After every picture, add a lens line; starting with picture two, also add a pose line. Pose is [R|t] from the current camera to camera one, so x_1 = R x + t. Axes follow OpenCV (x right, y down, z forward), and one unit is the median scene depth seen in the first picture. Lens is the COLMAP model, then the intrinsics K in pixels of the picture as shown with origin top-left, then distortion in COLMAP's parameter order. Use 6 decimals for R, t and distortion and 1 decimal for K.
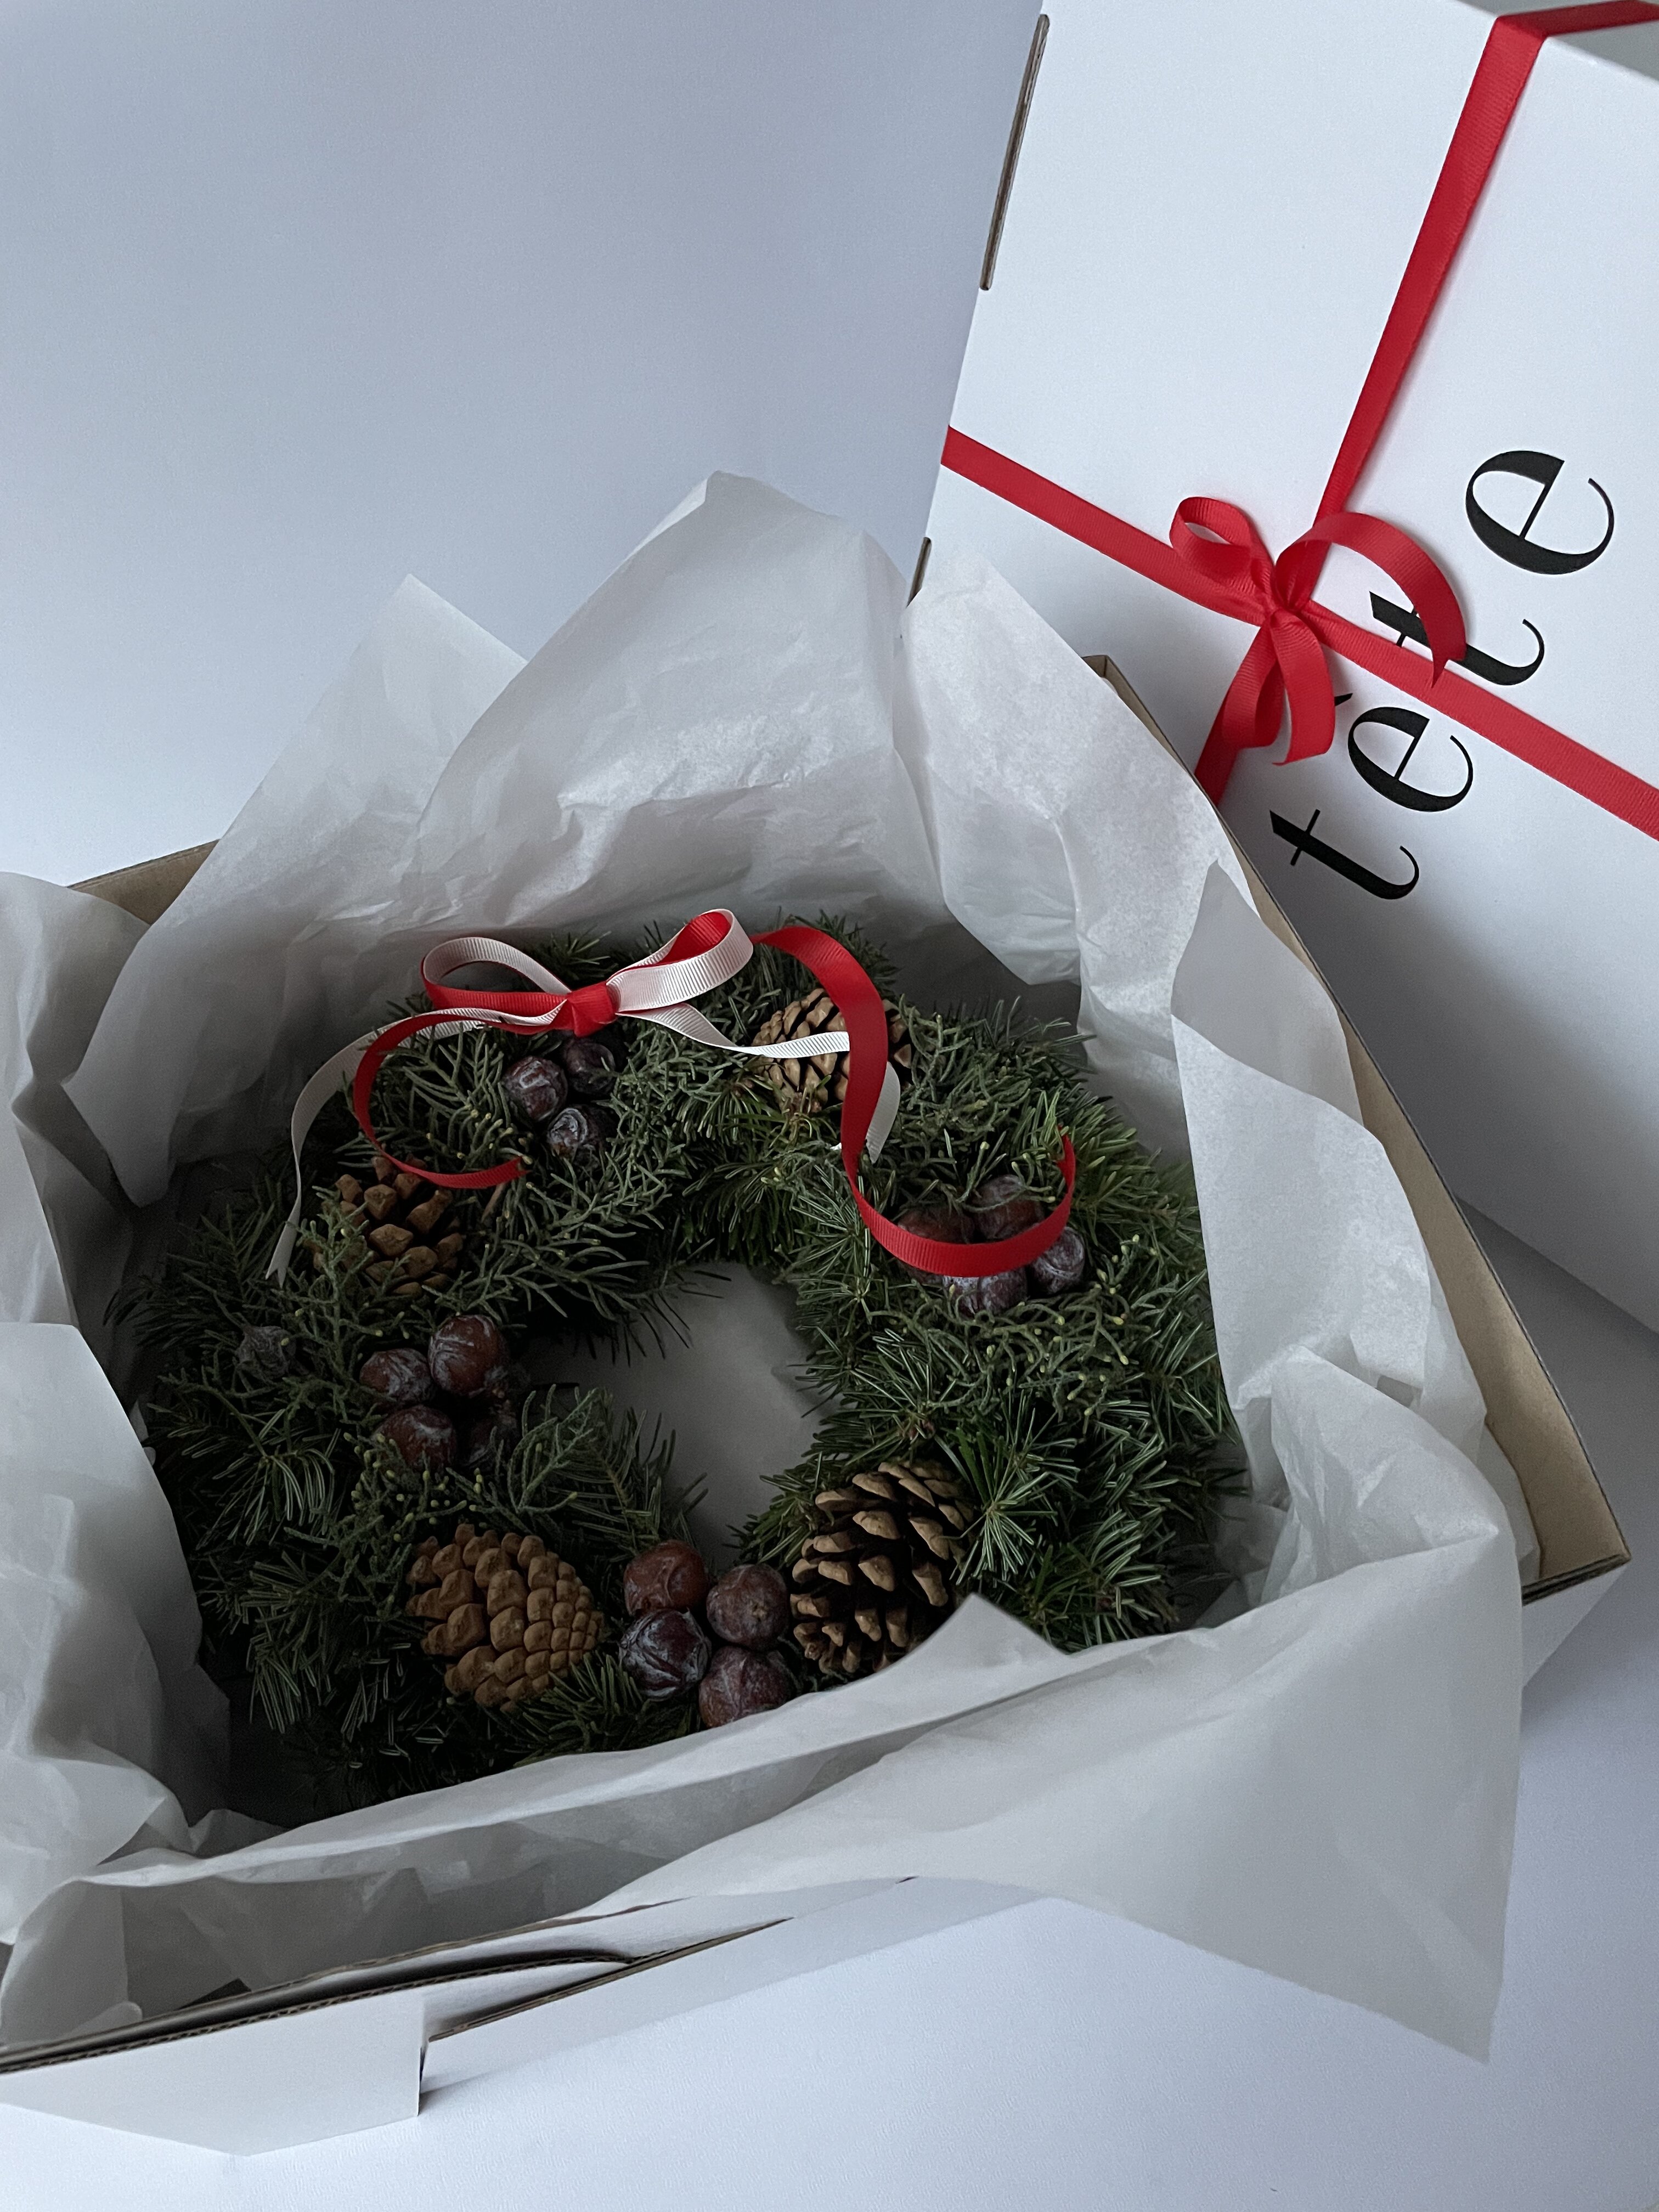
lens RADIAL K [[1644.5, 0, 829.5], [0, 1644.5, 1106.0], [0, 0, 1]] dist [0.007402, -0.000067]
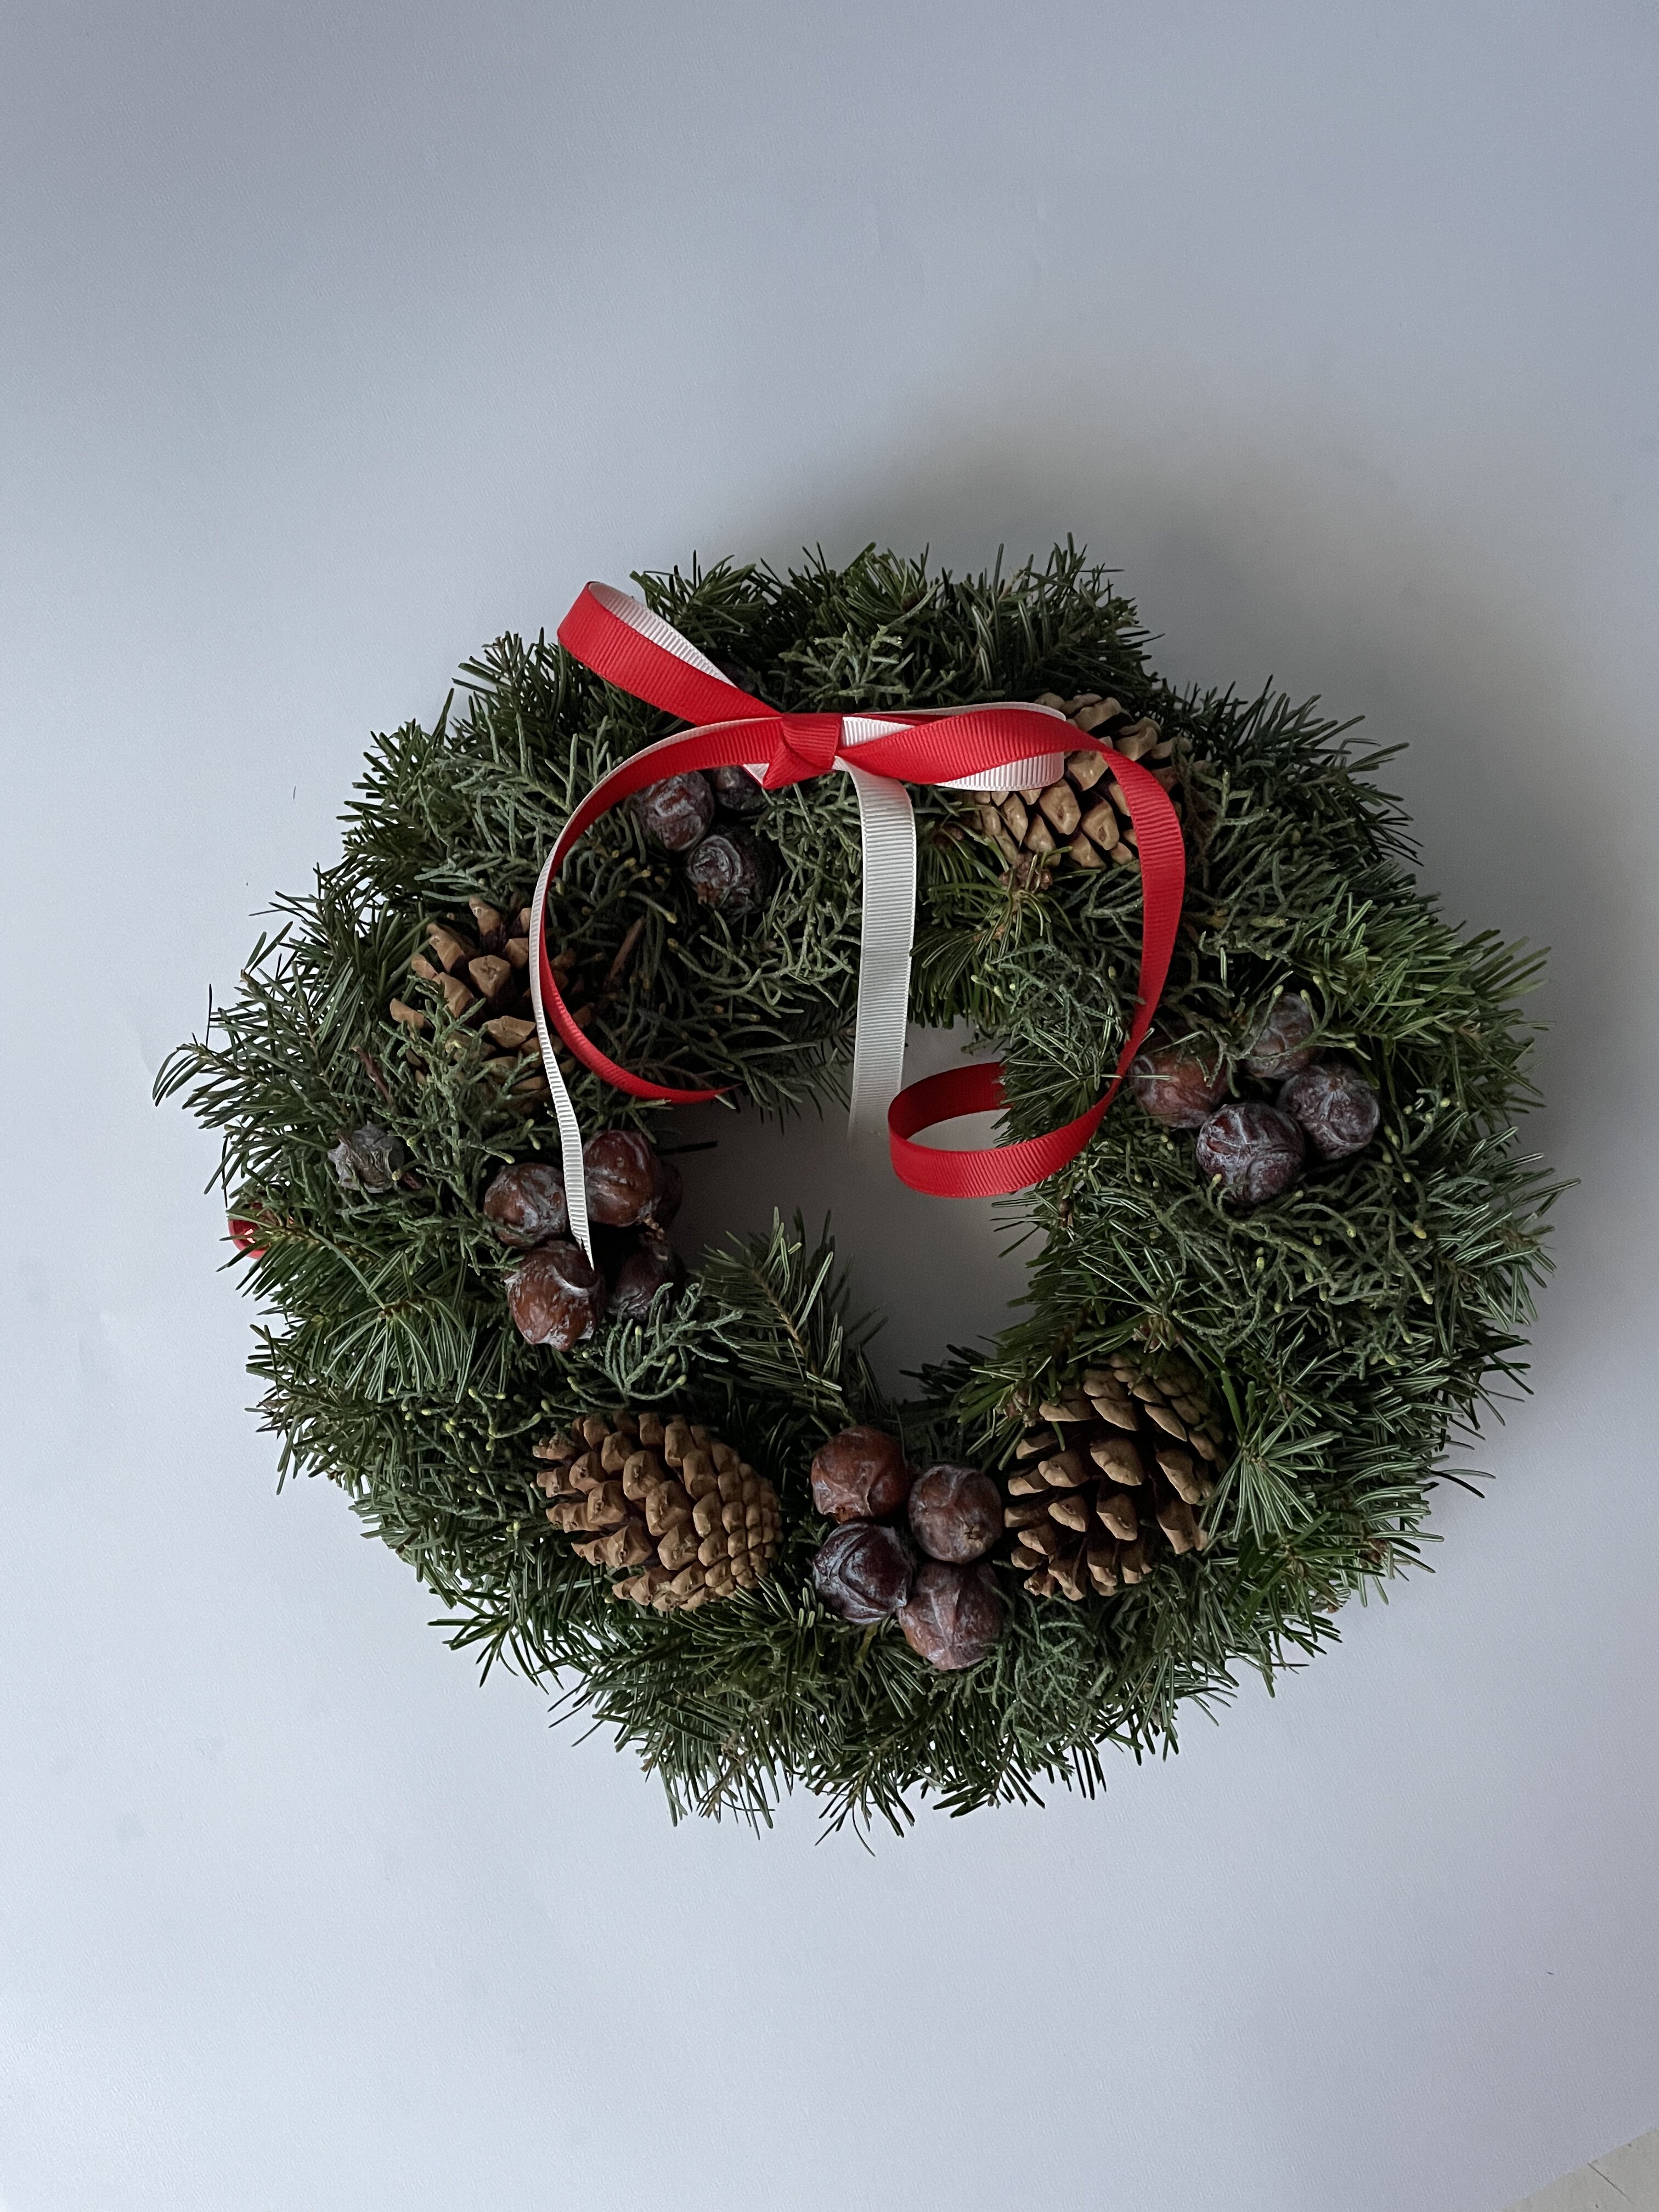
lens RADIAL K [[1644.5, 0, 829.5], [0, 1644.5, 1106.0], [0, 0, 1]] dist [0.007402, -0.000067]
pose [[0.998806, 0.036393, 0.032575, -0.138760], [-0.047015, 0.897095, 0.439330, -0.252676], [-0.013234, -0.440337, 0.897735, 0.268465]]
